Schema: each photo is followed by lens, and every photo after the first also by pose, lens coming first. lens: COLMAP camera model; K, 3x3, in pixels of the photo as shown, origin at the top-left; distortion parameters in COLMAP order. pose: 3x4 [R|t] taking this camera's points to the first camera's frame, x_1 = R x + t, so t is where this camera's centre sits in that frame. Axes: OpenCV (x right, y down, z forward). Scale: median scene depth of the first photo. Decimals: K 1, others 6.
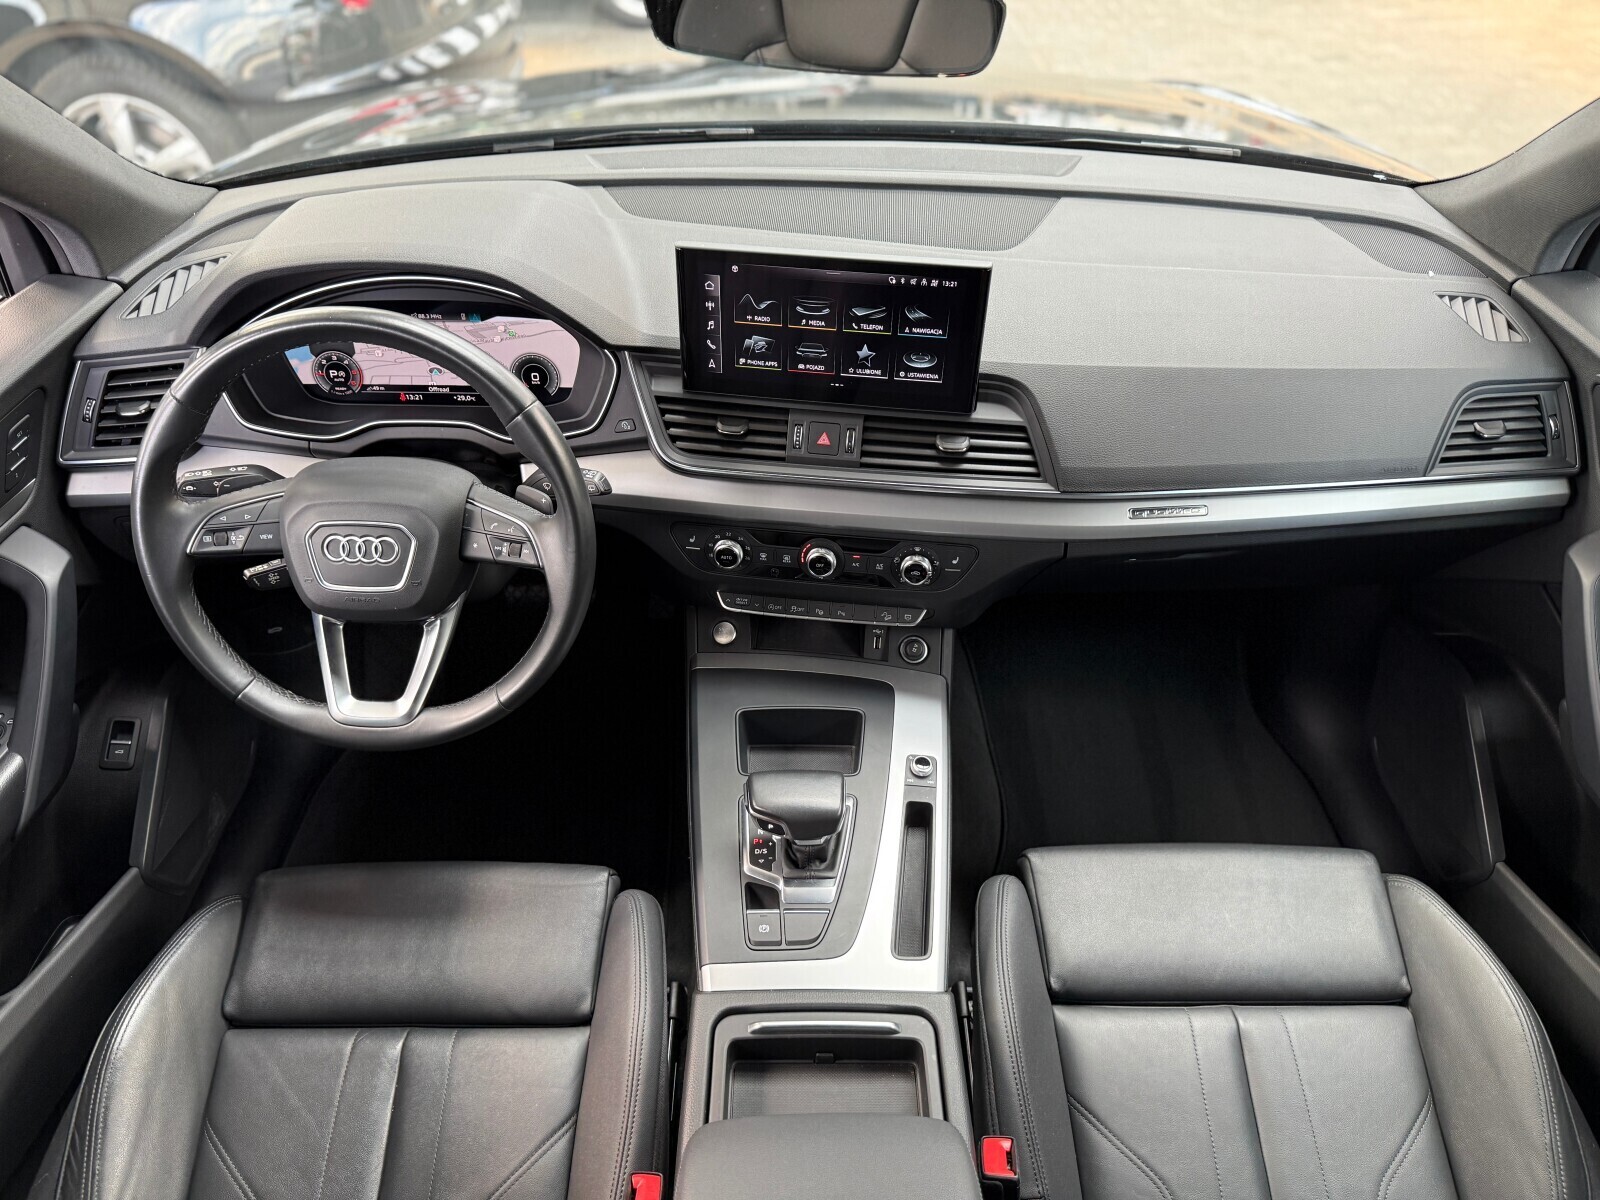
lens RADIAL K [[1129.6, 0, 818.4], [0, 1129.6, 606.3], [0, 0, 1]] dist [0.021285, -0.055417]
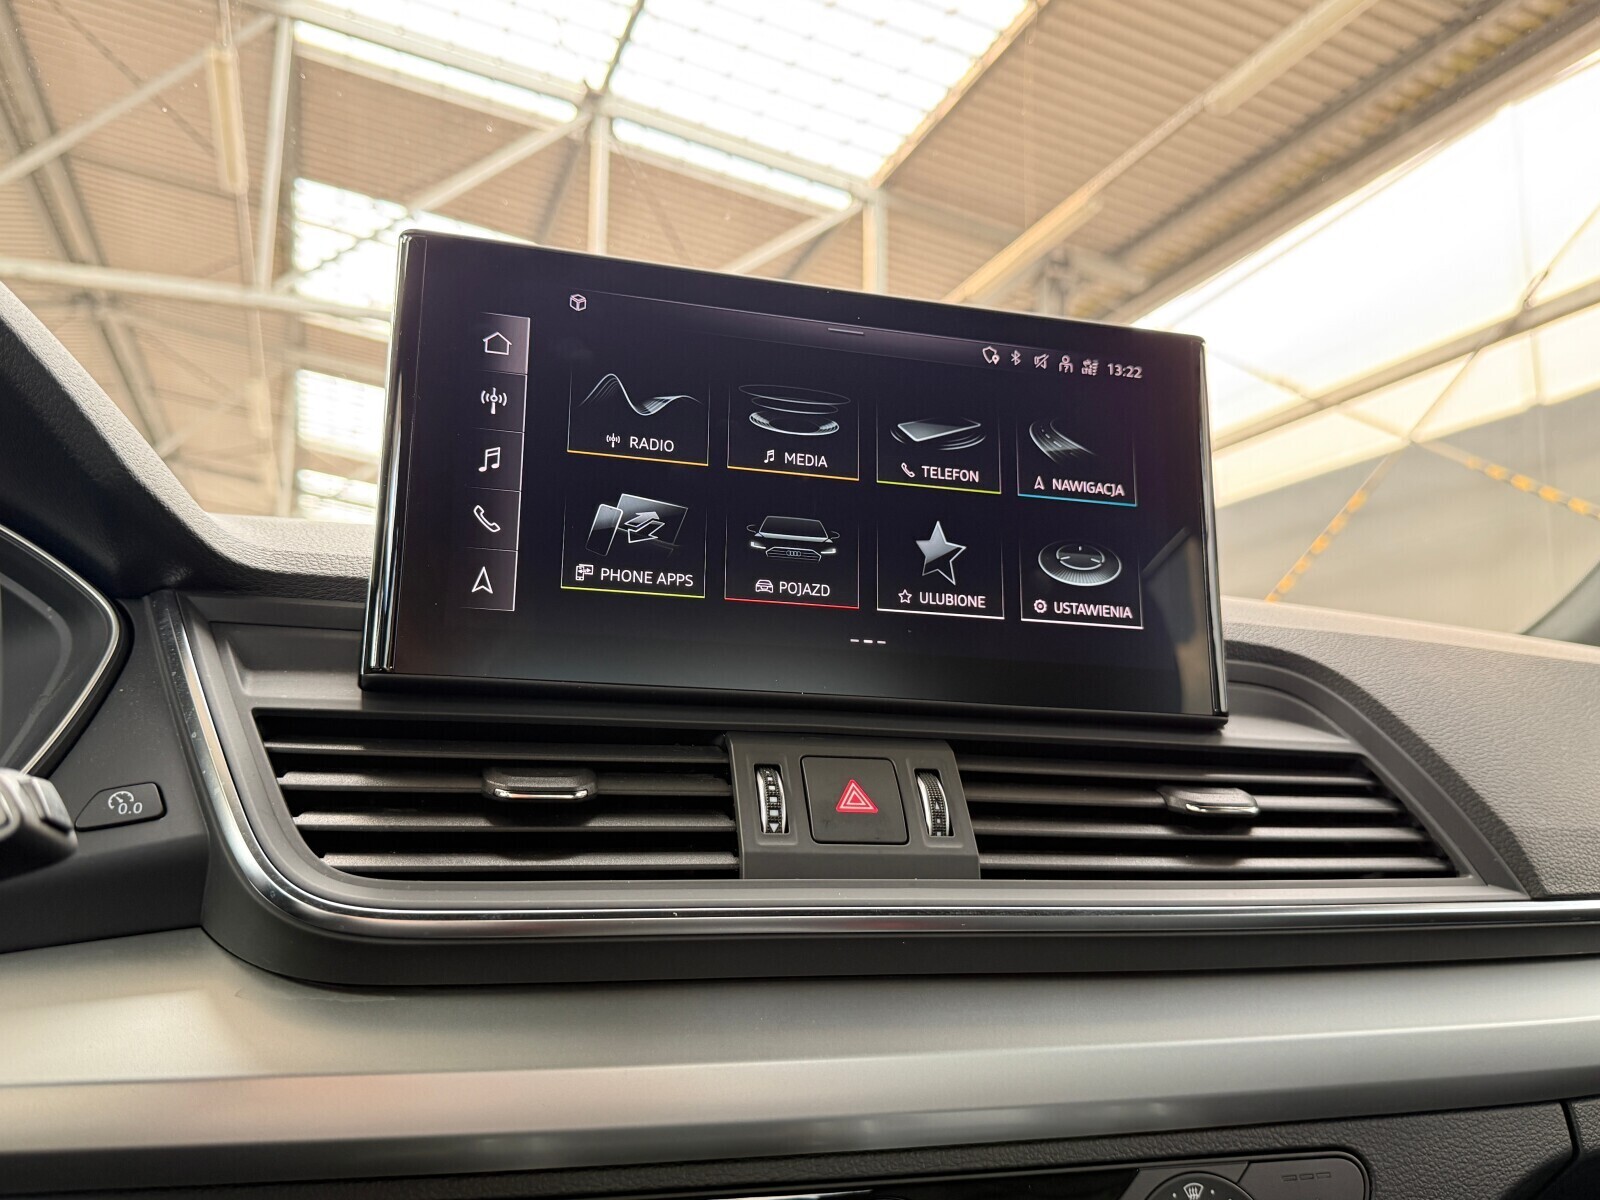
lens RADIAL K [[1320.2, 0, 797.5], [0, 1320.2, 595.4], [0, 0, 1]] dist [0.030991, -0.078669]
pose [[0.921503, 0.066512, 0.382633, -0.152463], [0.247561, 0.658522, -0.710677, 0.067912], [-0.299241, 0.749616, 0.590365, 0.755075]]
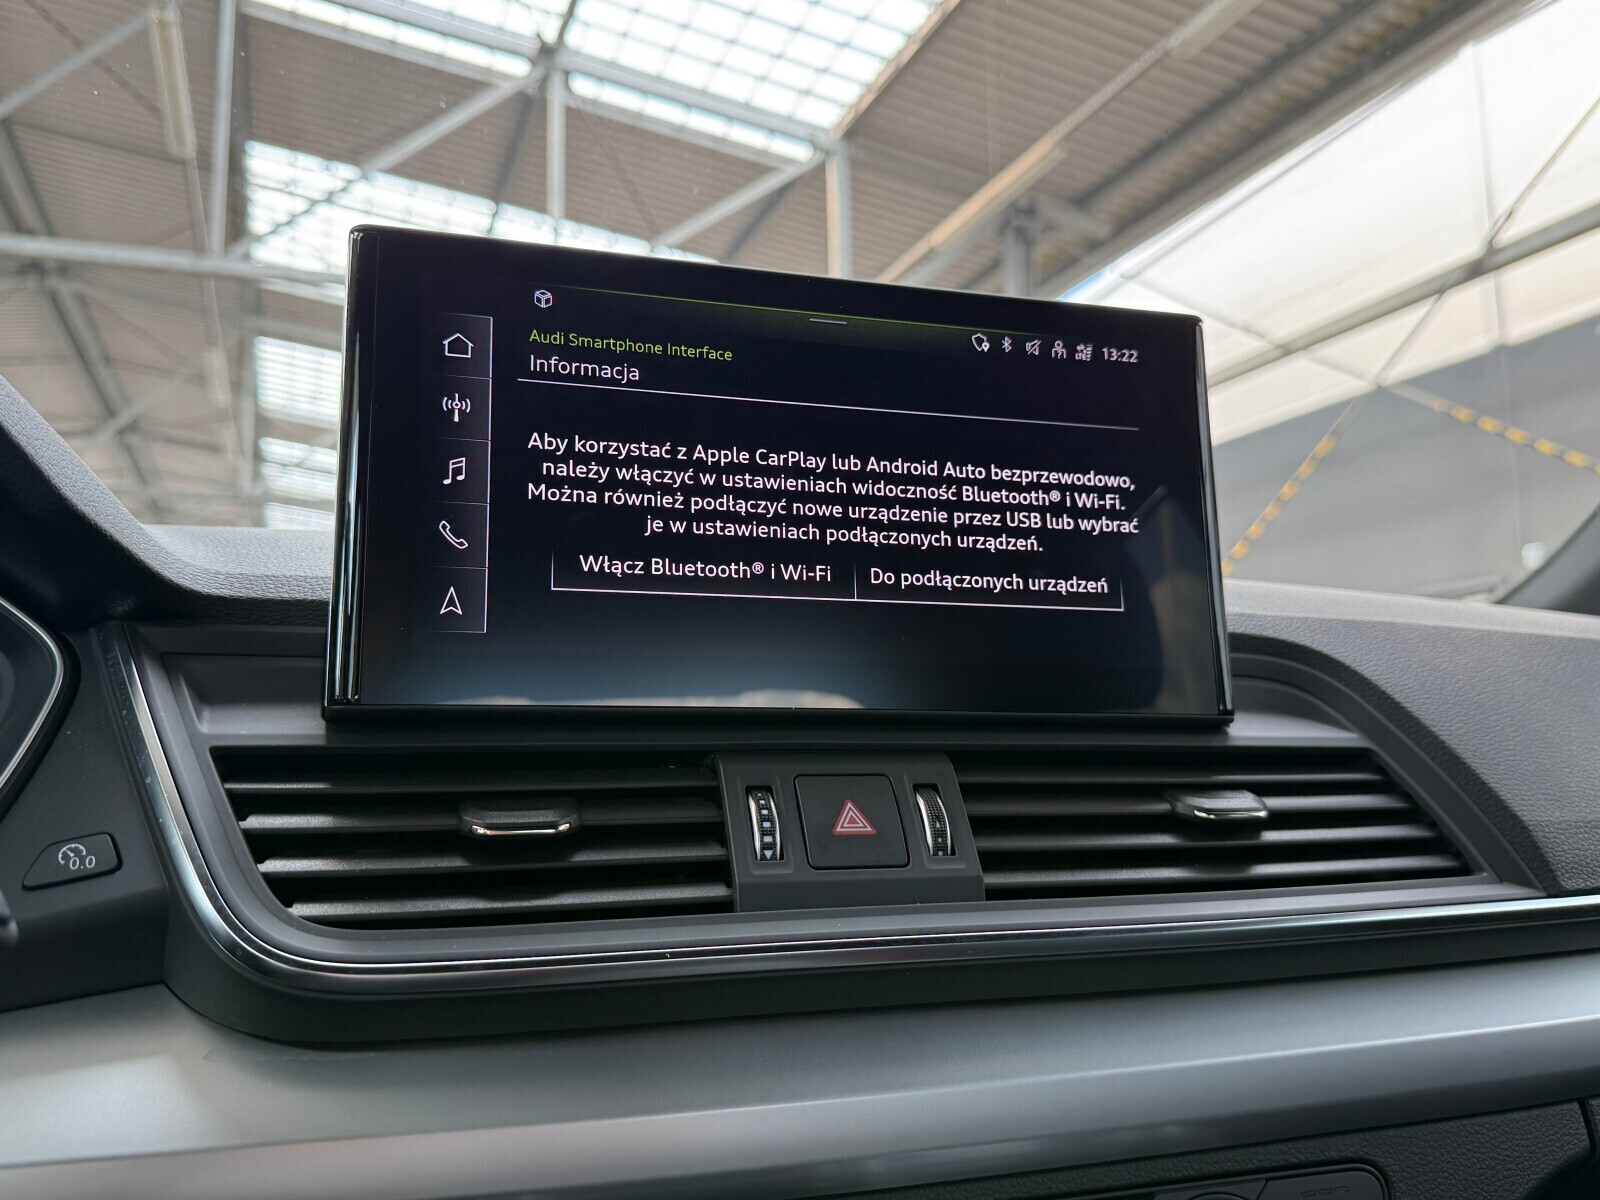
lens RADIAL K [[1320.2, 0, 796.3], [0, 1320.2, 598.5], [0, 0, 1]] dist [0.030991, -0.078669]
pose [[0.914523, 0.029375, 0.403466, -0.149923], [0.278854, 0.676765, -0.681344, 0.043050], [-0.293066, 0.735613, 0.610726, 0.756854]]
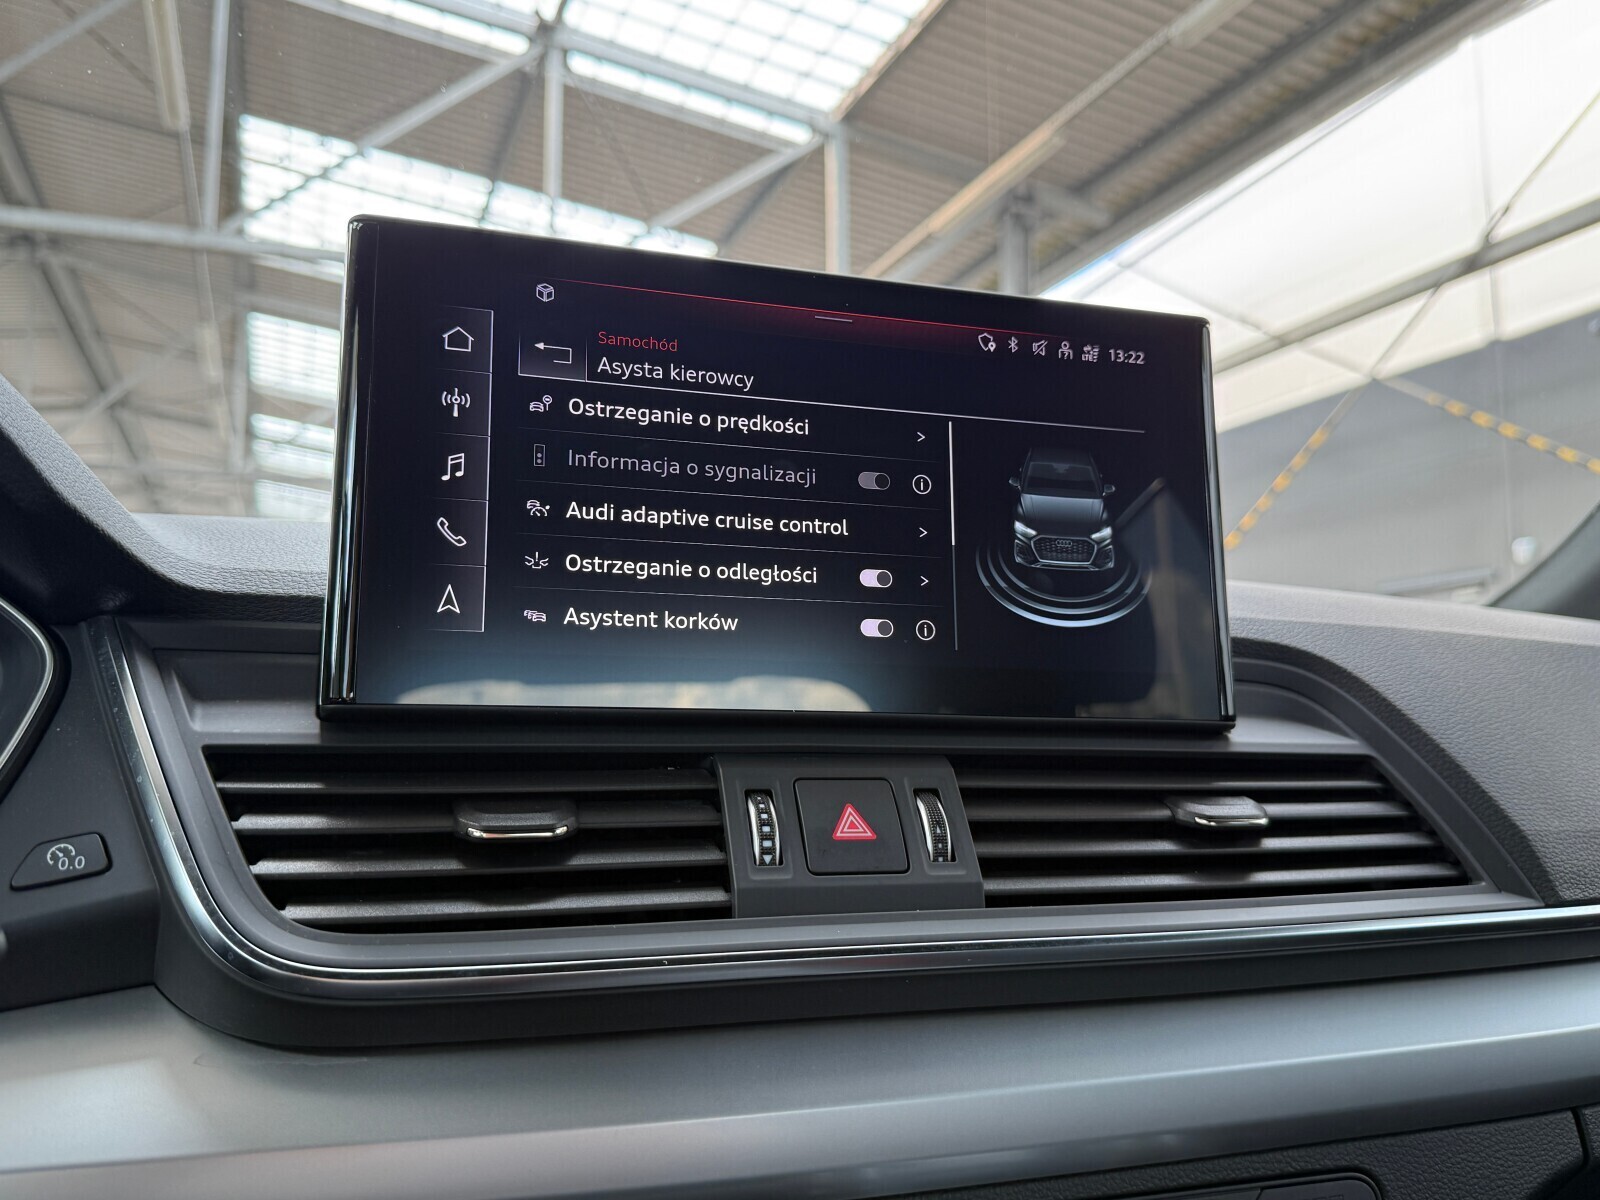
lens RADIAL K [[1320.2, 0, 803.5], [0, 1320.2, 597.7], [0, 0, 1]] dist [0.030991, -0.078669]
pose [[0.909660, 0.036343, 0.413760, -0.150848], [0.277508, 0.688016, -0.670539, 0.036660], [-0.309043, 0.724784, 0.615776, 0.756373]]
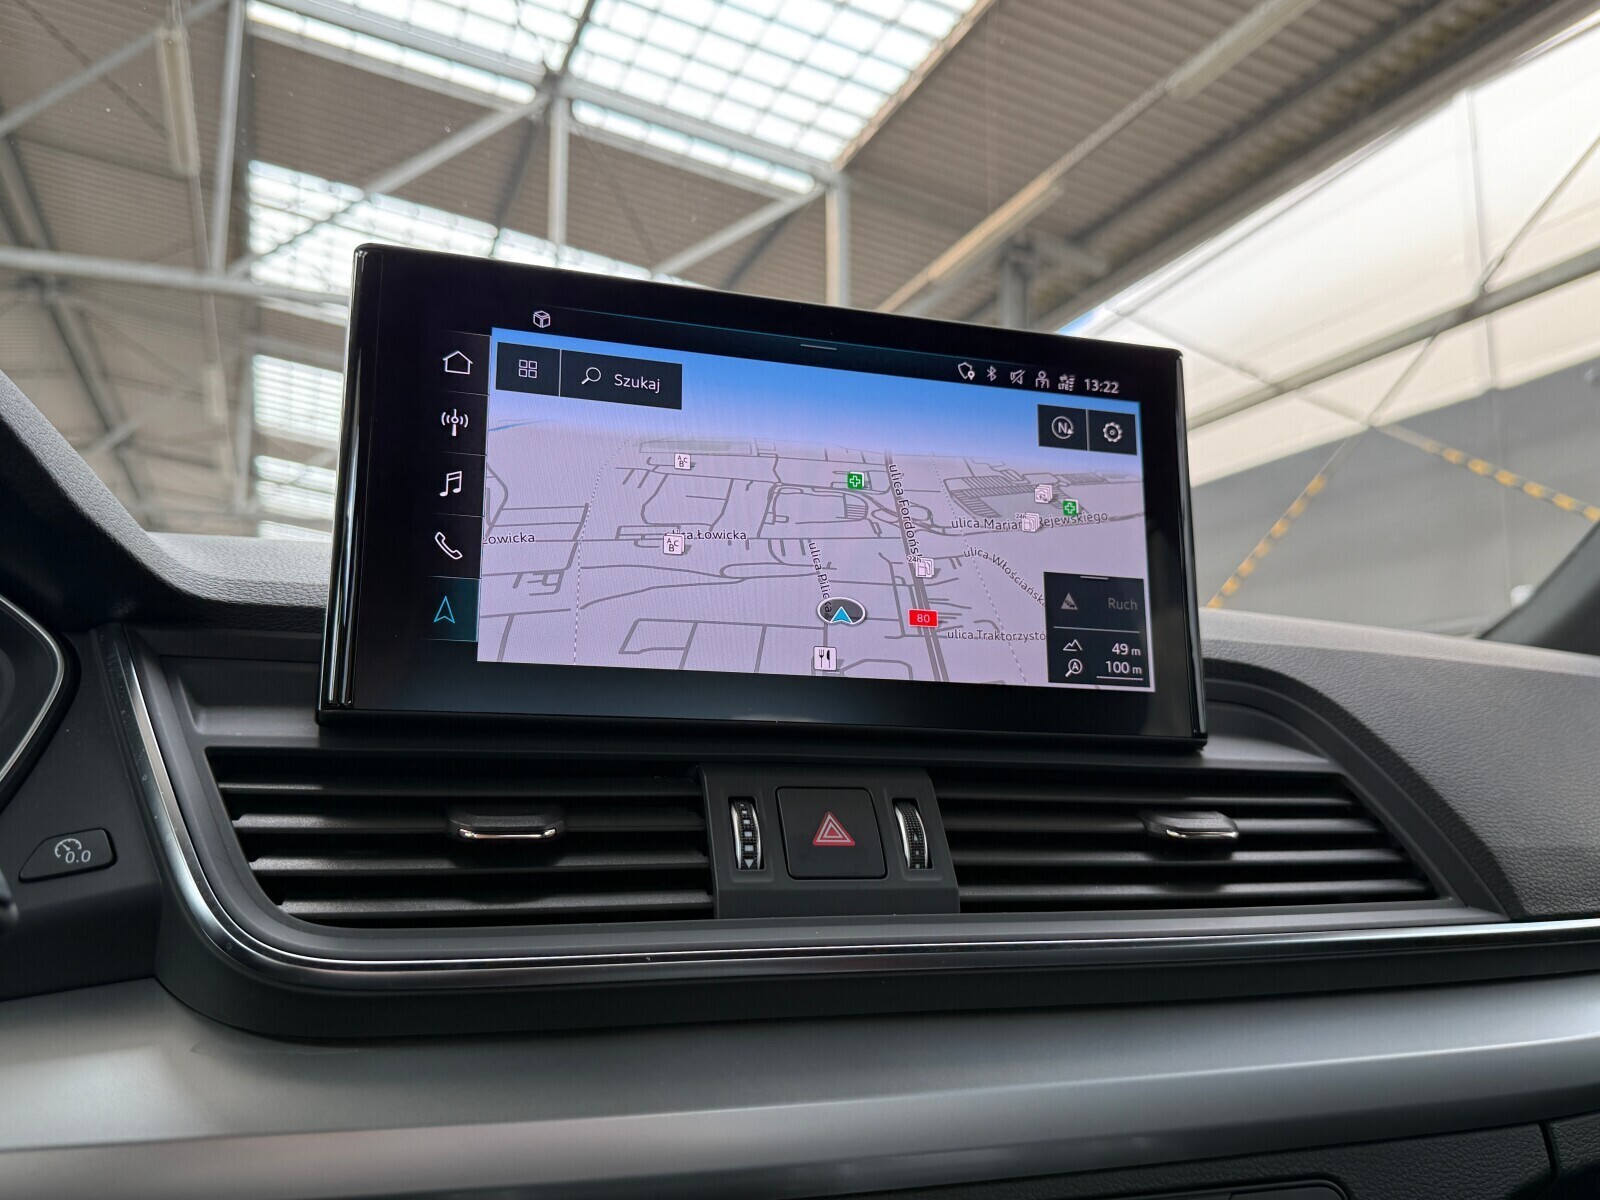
lens RADIAL K [[1320.2, 0, 798.0], [0, 1320.2, 599.8], [0, 0, 1]] dist [0.030991, -0.078669]
pose [[0.910909, 0.055388, 0.408872, -0.151784], [0.270582, 0.667923, -0.693300, 0.052307], [-0.311495, 0.742167, 0.593430, 0.752934]]
